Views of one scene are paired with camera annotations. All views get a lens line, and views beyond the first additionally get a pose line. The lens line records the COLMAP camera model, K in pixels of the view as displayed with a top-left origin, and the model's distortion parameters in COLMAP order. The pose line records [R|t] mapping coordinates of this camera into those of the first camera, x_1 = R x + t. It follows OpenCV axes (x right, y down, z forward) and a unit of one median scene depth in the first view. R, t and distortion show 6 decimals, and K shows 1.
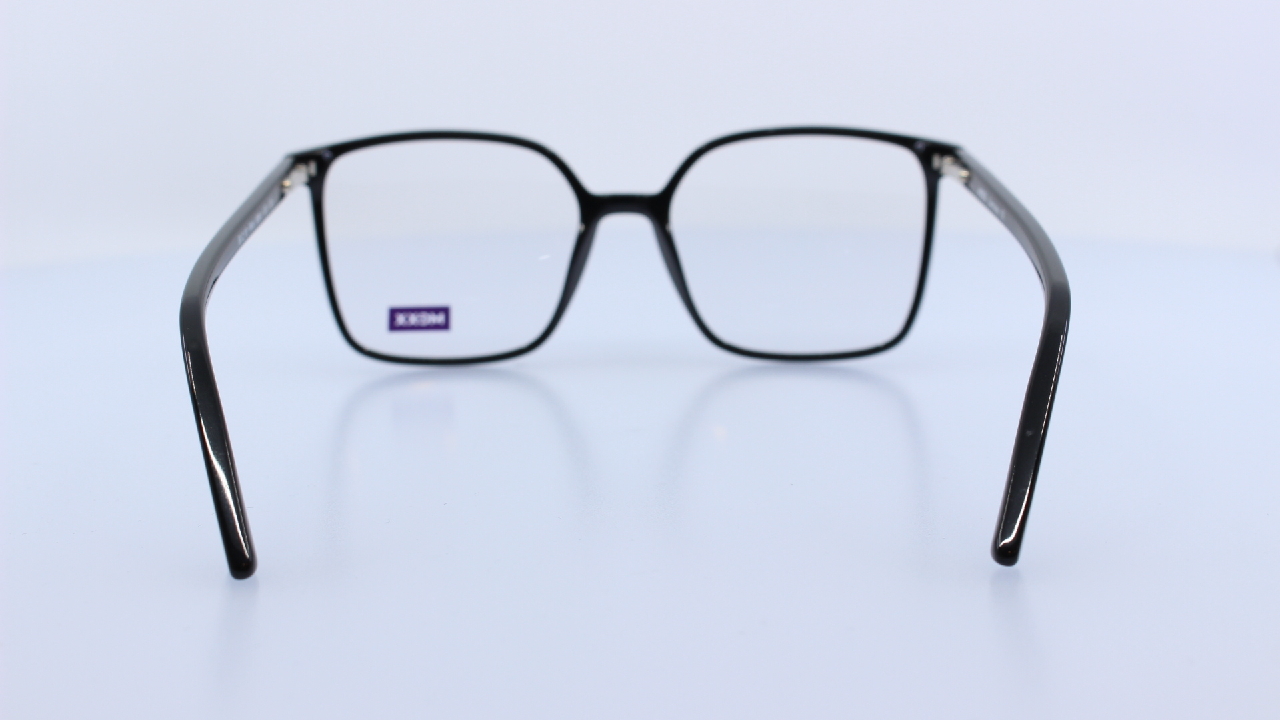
lens RADIAL K [[1910.8, 0, 640.0], [0, 1910.8, 360.0], [0, 0, 1]] dist [0.017256, 0.024243]
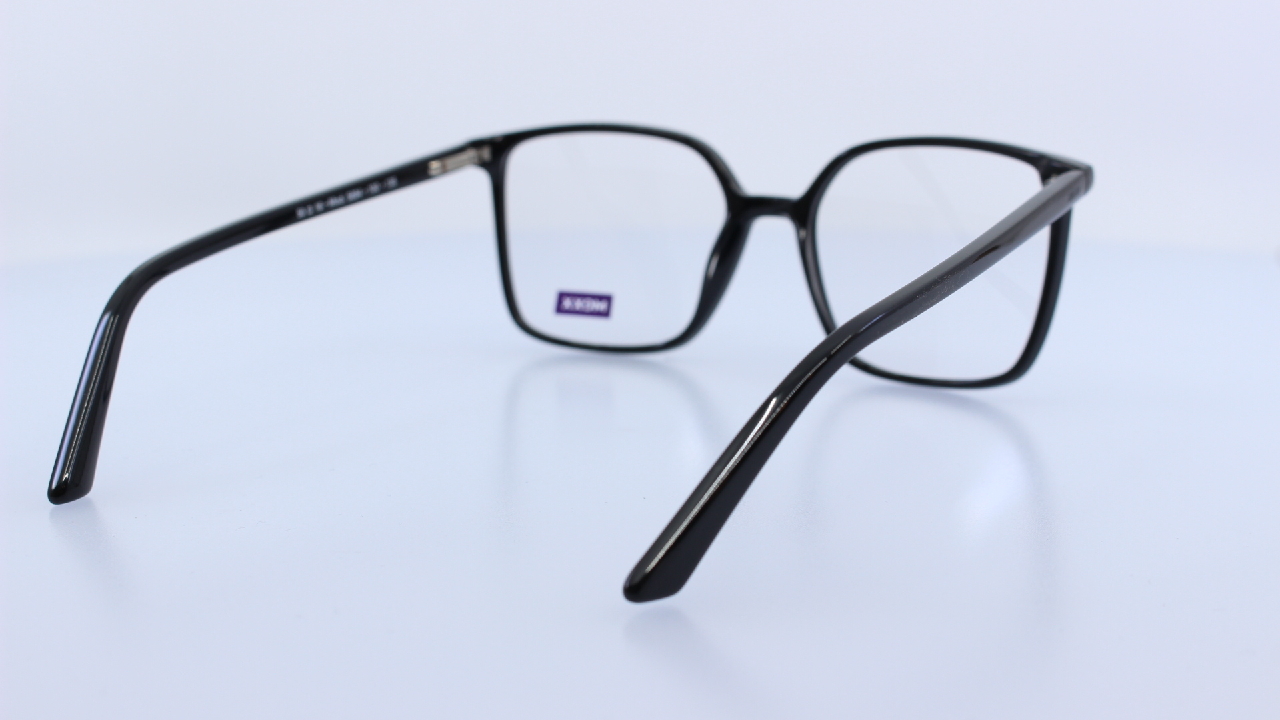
lens RADIAL K [[1910.8, 0, 640.0], [0, 1910.8, 360.0], [0, 0, 1]] dist [0.017256, 0.024243]
pose [[0.854695, 0.103282, -0.508752, 0.441193], [-0.101807, 0.994327, 0.030825, -0.026644], [0.509049, 0.025448, 0.860361, 0.125398]]
